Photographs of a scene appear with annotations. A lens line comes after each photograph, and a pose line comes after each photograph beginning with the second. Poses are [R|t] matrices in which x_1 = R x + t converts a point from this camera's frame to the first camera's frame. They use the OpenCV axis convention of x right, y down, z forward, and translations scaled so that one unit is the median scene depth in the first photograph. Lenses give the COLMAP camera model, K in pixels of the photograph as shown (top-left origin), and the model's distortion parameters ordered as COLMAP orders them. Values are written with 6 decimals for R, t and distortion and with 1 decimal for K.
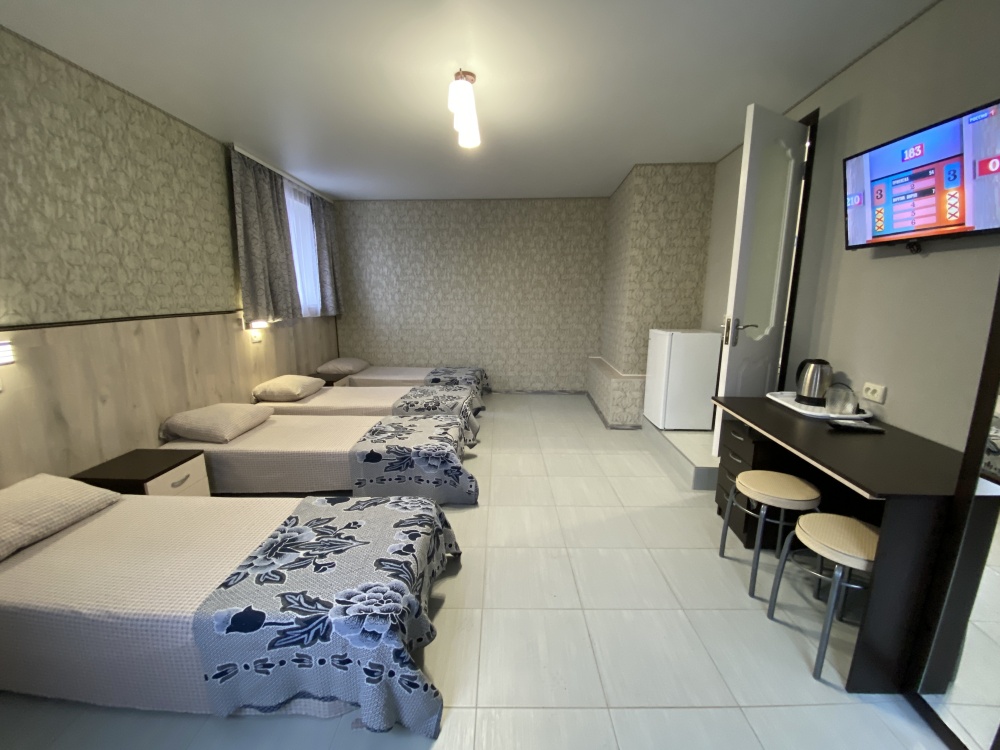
lens RADIAL K [[399.9, 0, 500.0], [0, 399.9, 375.0], [0, 0, 1]] dist [0.001644, -0.012841]
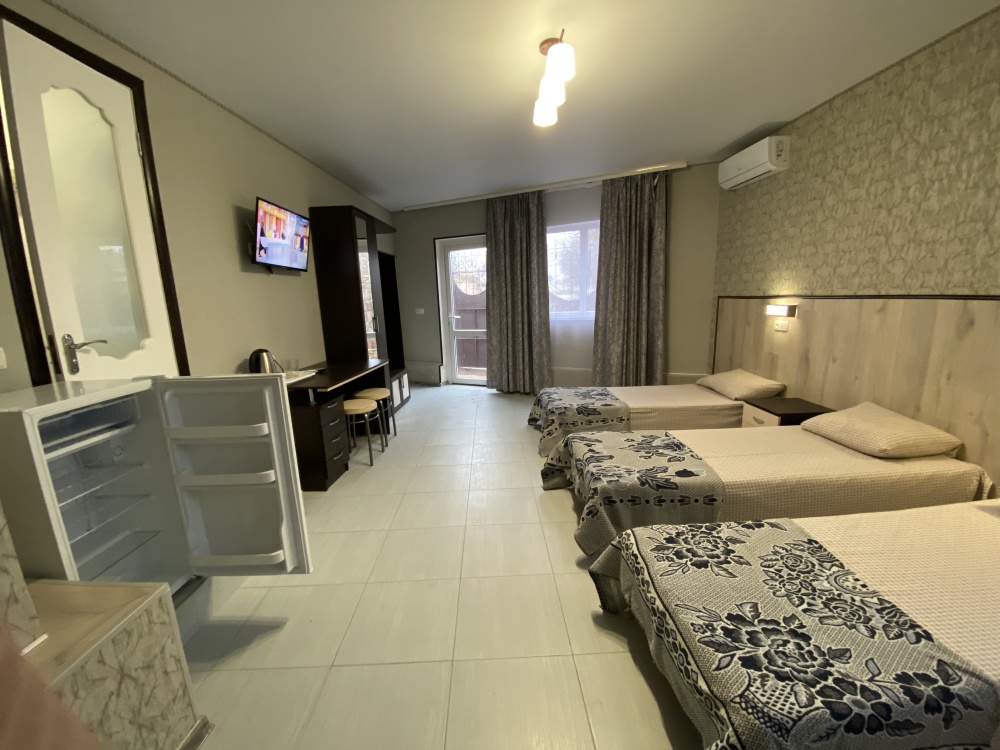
lens RADIAL K [[399.9, 0, 500.0], [0, 399.9, 375.0], [0, 0, 1]] dist [0.001644, -0.012841]
pose [[-0.998808, 0.041244, -0.026089, 0.075177], [0.028455, 0.926475, 0.375278, -0.357642], [0.039649, 0.374089, -0.926545, 1.936566]]
